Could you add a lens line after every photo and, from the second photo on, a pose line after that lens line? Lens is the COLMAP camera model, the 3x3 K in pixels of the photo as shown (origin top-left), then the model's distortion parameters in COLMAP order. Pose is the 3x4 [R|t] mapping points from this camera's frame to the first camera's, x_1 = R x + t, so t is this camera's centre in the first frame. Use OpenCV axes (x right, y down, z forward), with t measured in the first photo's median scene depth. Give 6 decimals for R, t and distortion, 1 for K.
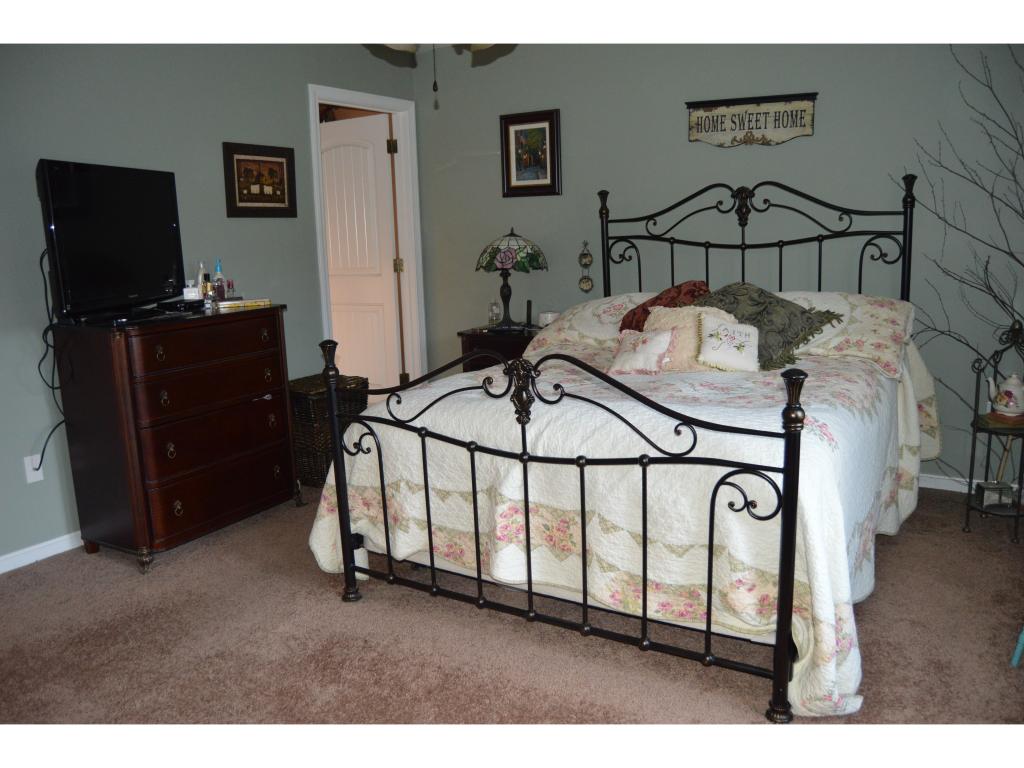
lens RADIAL K [[828.1, 0, 512.0], [0, 828.1, 384.0], [0, 0, 1]] dist [-0.075586, 0.005959]
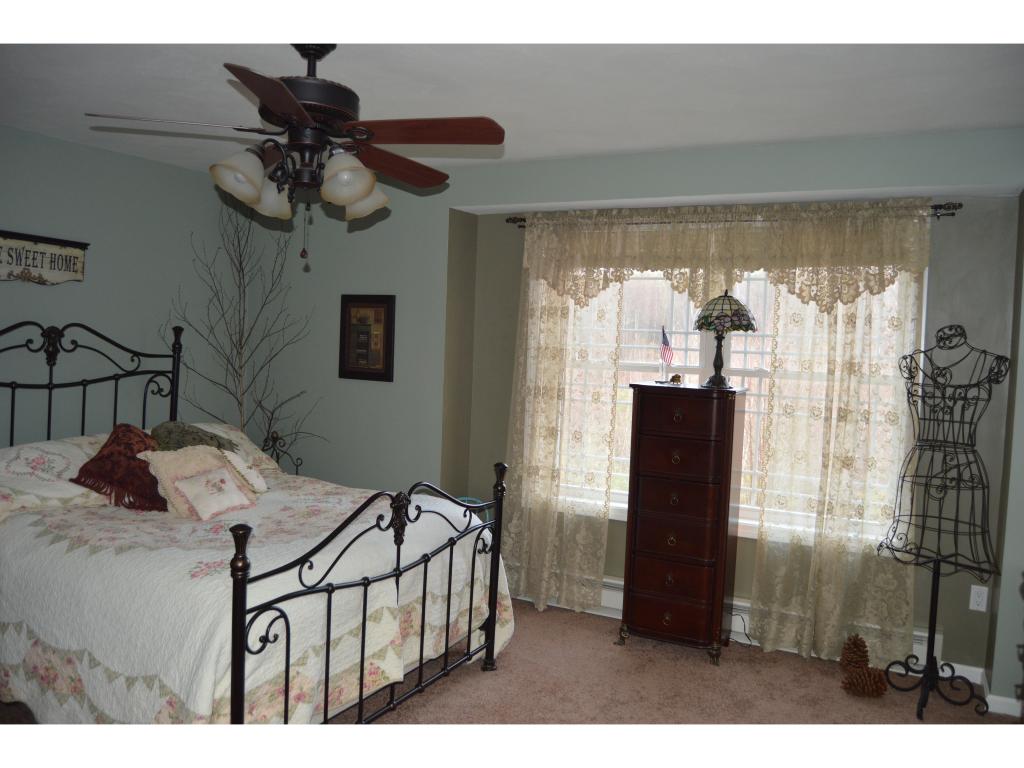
lens RADIAL K [[828.1, 0, 512.0], [0, 828.1, 384.0], [0, 0, 1]] dist [-0.075586, 0.005959]
pose [[-0.101168, -0.027355, 0.994493, -0.755059], [0.145822, 0.988418, 0.042022, -0.133510], [-0.984124, 0.149270, -0.096008, 0.564301]]
